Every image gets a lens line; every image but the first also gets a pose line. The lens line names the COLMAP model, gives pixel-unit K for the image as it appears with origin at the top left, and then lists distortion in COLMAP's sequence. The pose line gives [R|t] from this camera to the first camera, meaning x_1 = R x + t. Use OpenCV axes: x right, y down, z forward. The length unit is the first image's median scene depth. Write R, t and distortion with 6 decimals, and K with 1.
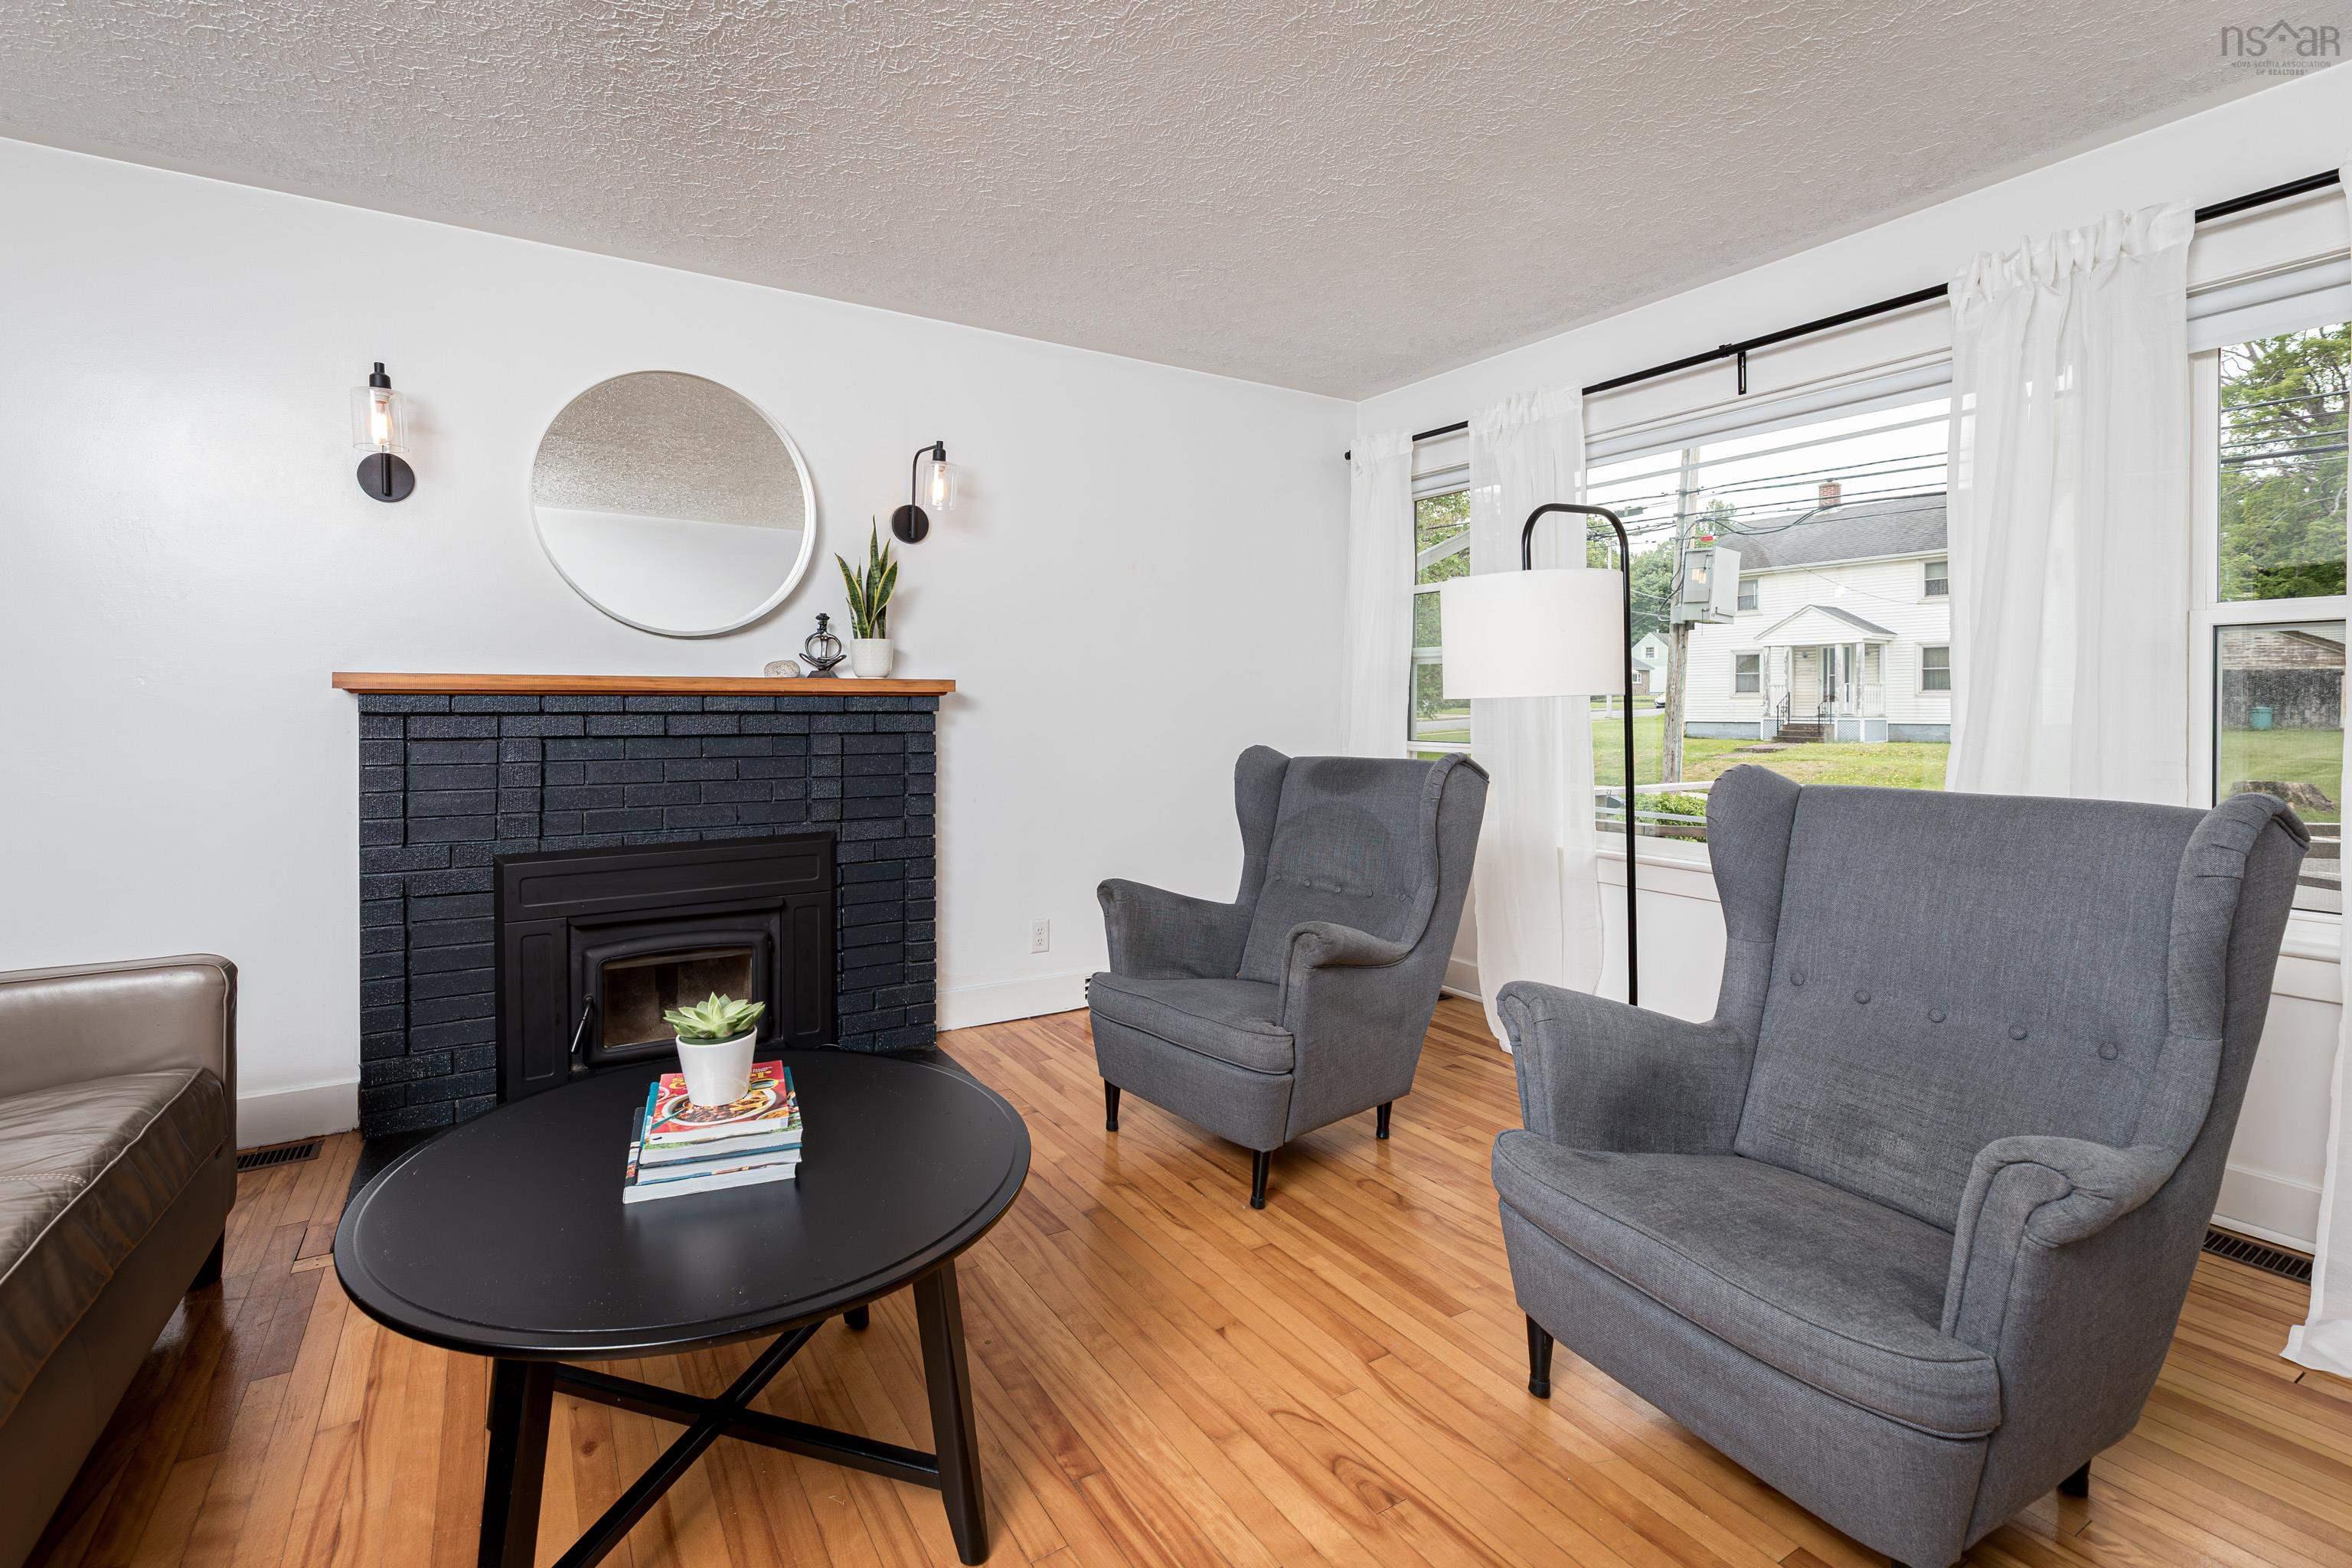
lens RADIAL K [[1084.8, 0, 1108.9], [0, 1084.8, 711.2], [0, 0, 1]] dist [-0.001176, 0.000488]
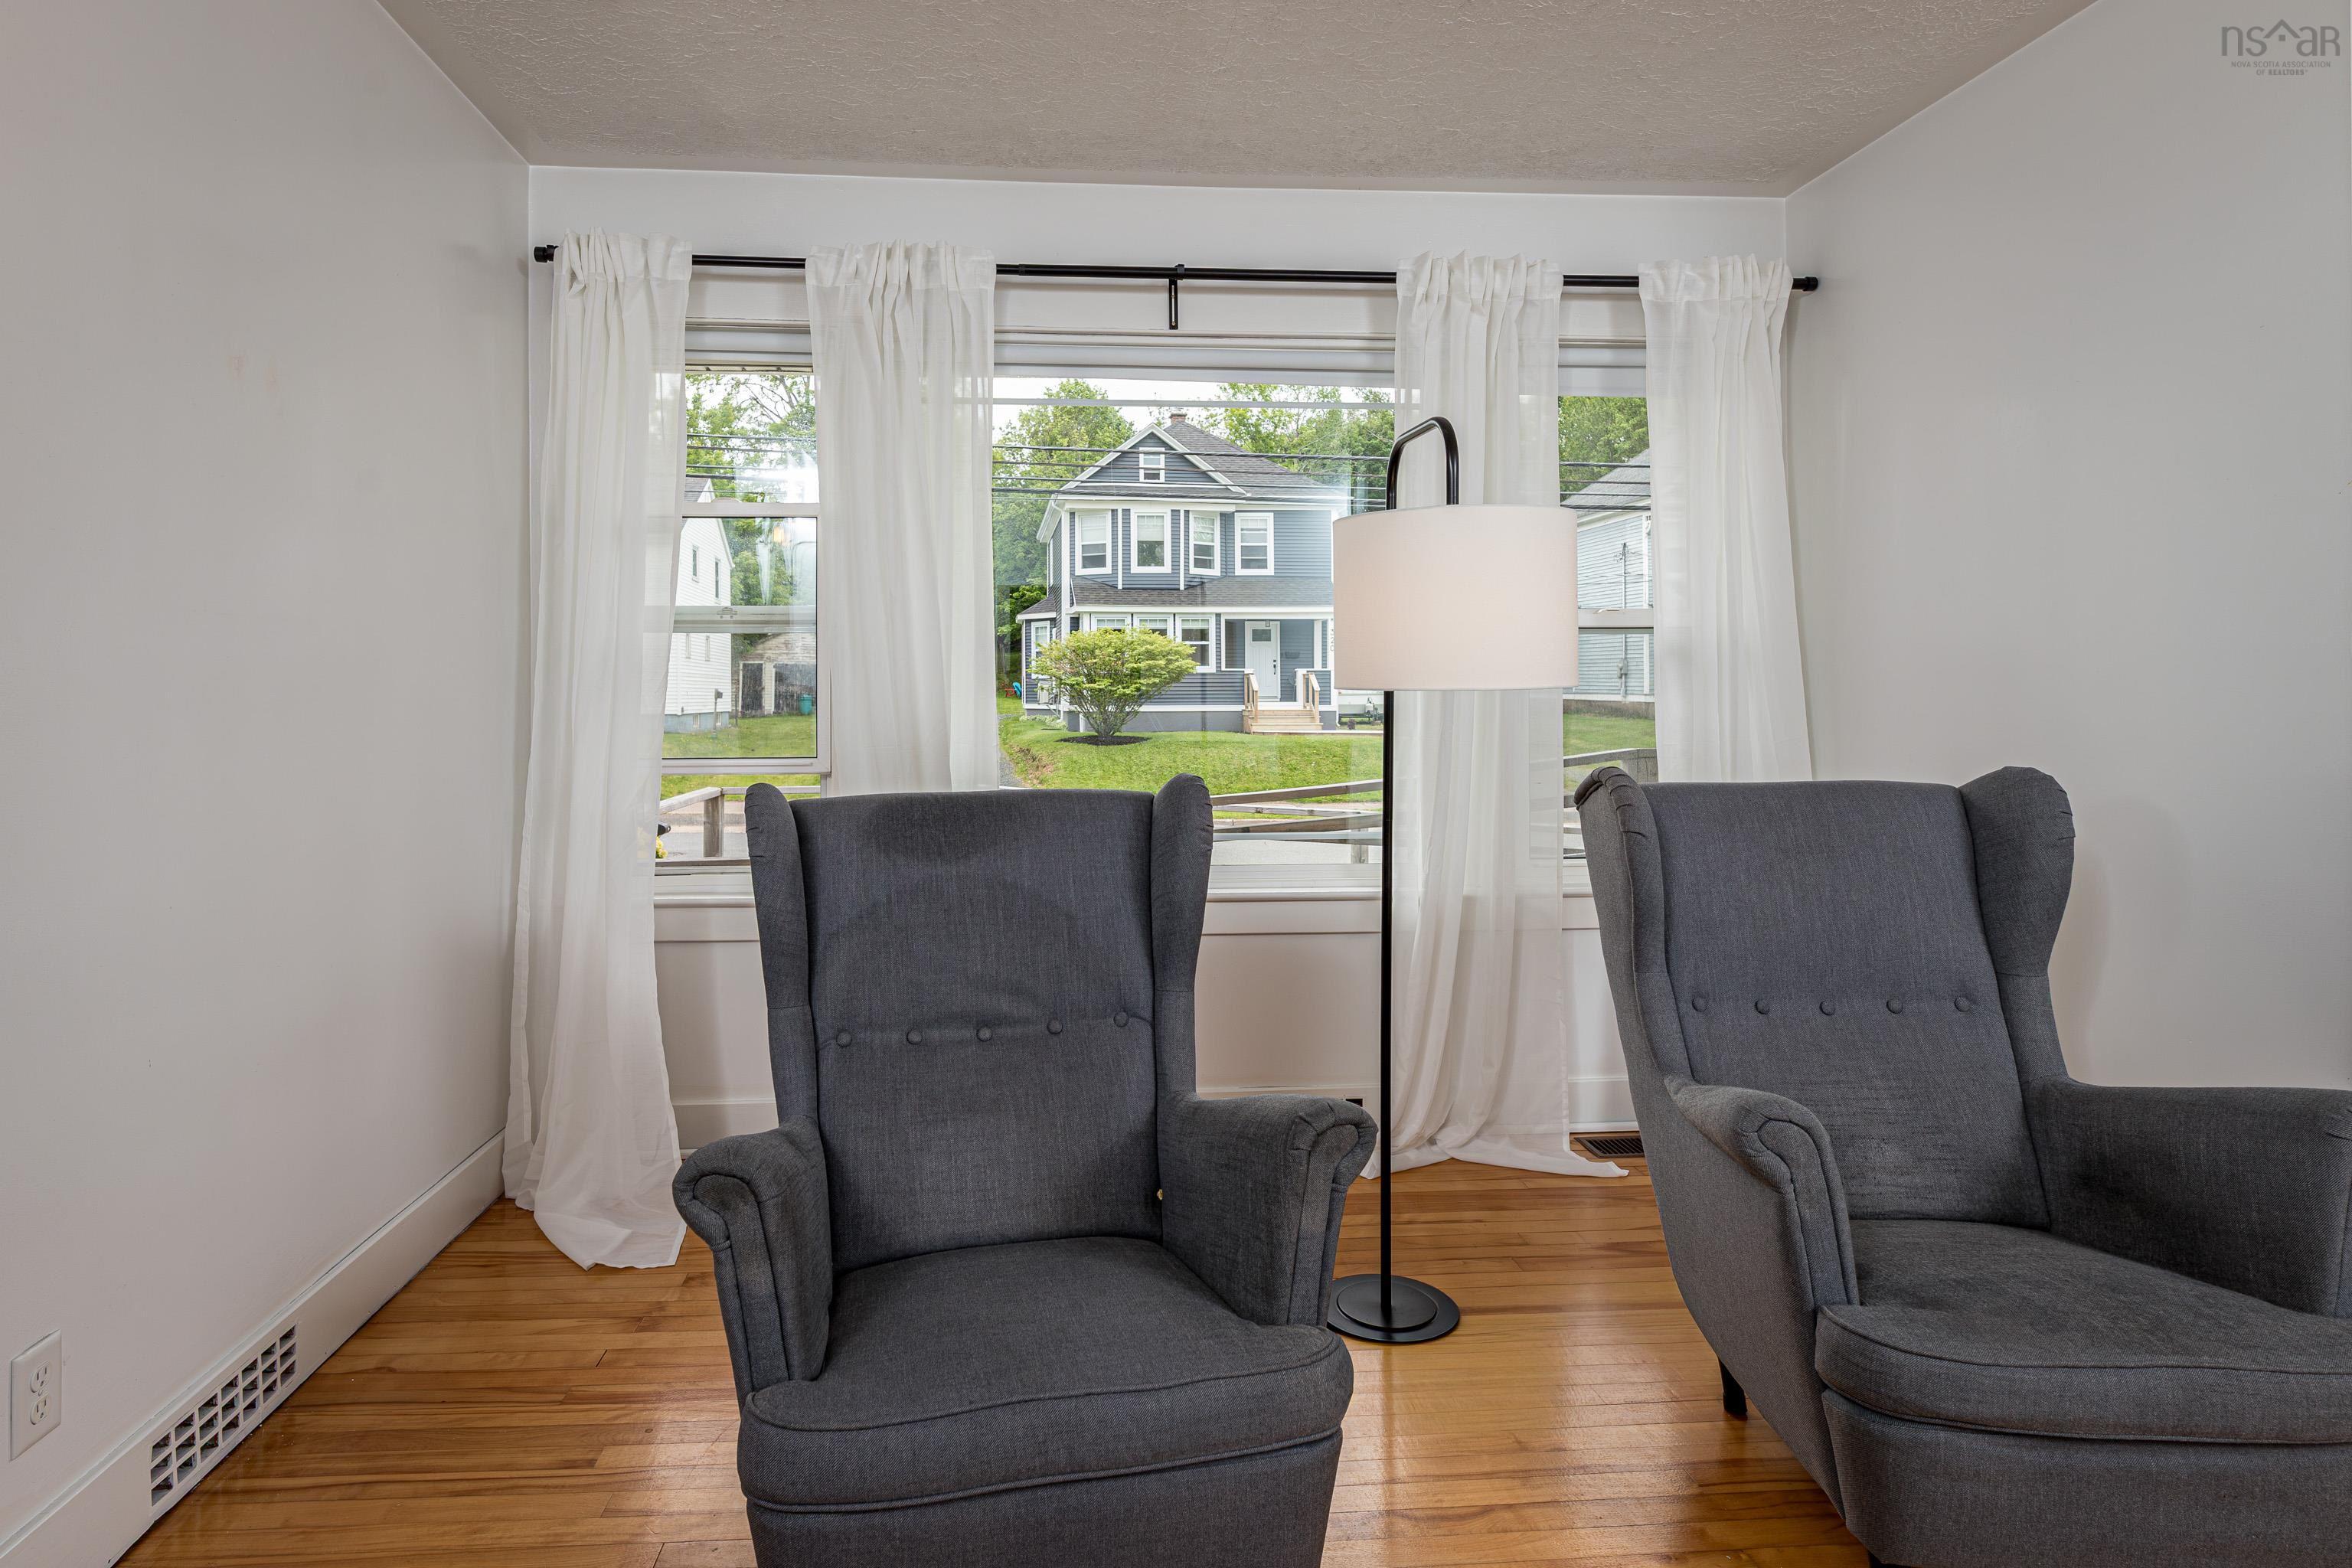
lens RADIAL K [[1267.5, 0, 1182.9], [0, 1267.5, 673.9], [0, 0, 1]] dist [0.001829, 0.000211]
pose [[0.428744, 0.012150, 0.903344, -0.306847], [0.011547, 0.999754, -0.018927, -0.005281], [-0.903352, 0.018545, 0.428499, 0.584296]]
